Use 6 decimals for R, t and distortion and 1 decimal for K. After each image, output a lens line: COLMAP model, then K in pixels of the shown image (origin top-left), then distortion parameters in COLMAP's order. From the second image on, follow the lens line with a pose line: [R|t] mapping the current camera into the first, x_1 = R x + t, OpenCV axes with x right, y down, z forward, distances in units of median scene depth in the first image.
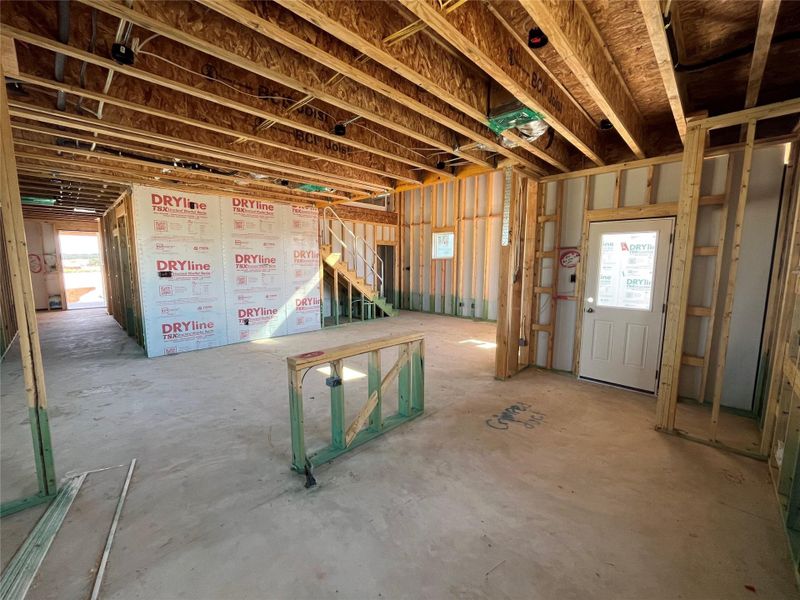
lens RADIAL K [[327.5, 0, 398.4], [0, 327.5, 301.0], [0, 0, 1]] dist [-0.002093, -0.000299]
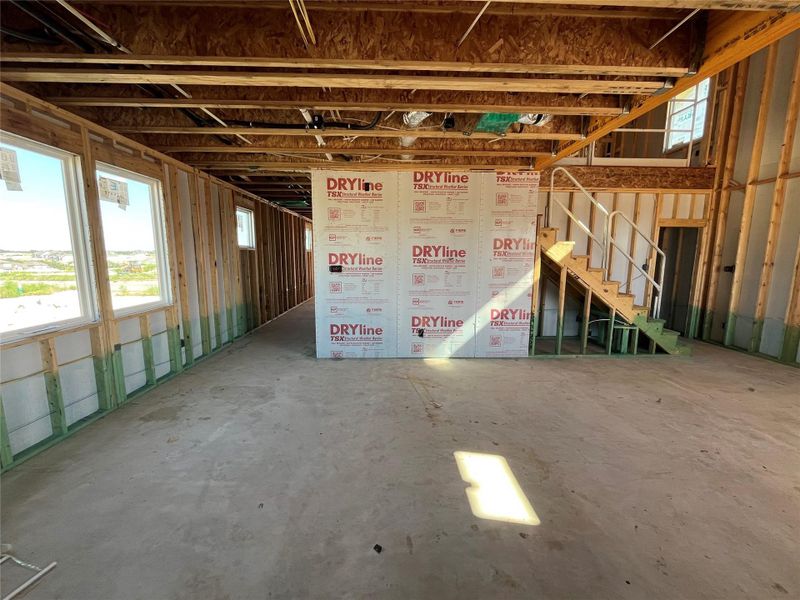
lens RADIAL K [[327.5, 0, 398.4], [0, 327.5, 301.0], [0, 0, 1]] dist [-0.002093, -0.000299]
pose [[0.717351, 0.097114, -0.689910, 0.024599], [-0.085506, 0.995023, 0.051156, -0.045950], [0.691445, 0.022295, 0.722085, 0.400456]]
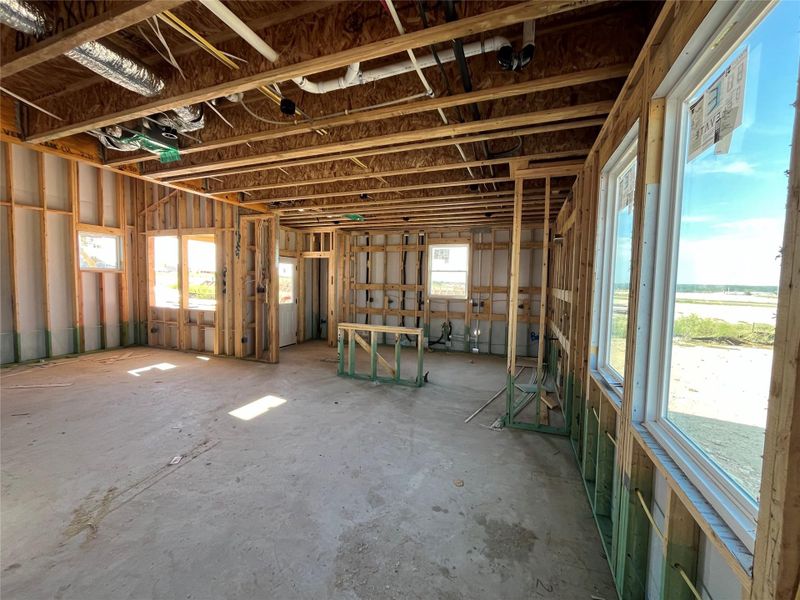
lens RADIAL K [[327.5, 0, 398.4], [0, 327.5, 301.0], [0, 0, 1]] dist [-0.002093, -0.000299]
pose [[-0.396212, -0.065989, 0.915785, -0.789428], [0.087682, 0.990136, 0.109282, -0.087103], [-0.913963, 0.123597, -0.386518, 0.705305]]
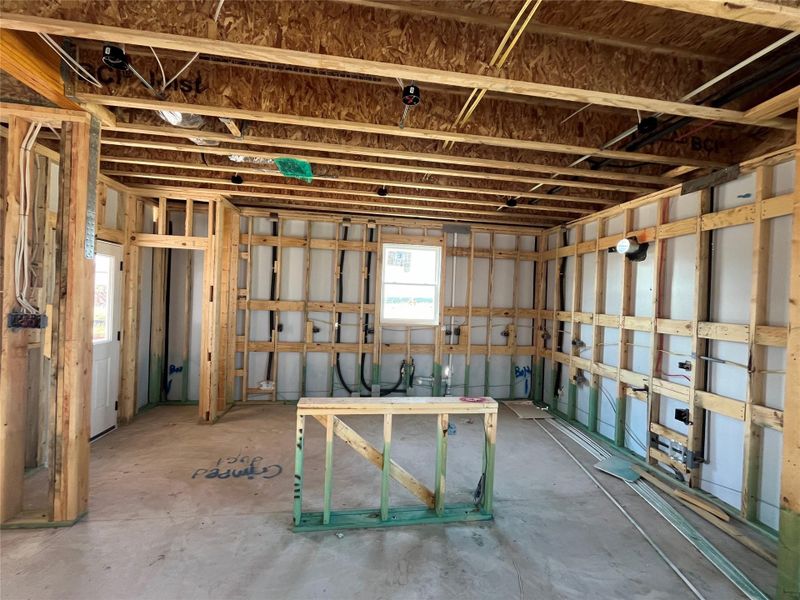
lens RADIAL K [[327.5, 0, 398.4], [0, 327.5, 301.0], [0, 0, 1]] dist [-0.002093, -0.000299]
pose [[-0.787737, -0.039264, 0.614759, -0.261887], [0.031465, 0.994099, 0.103811, -0.091652], [-0.615207, 0.101119, -0.781853, 0.722333]]
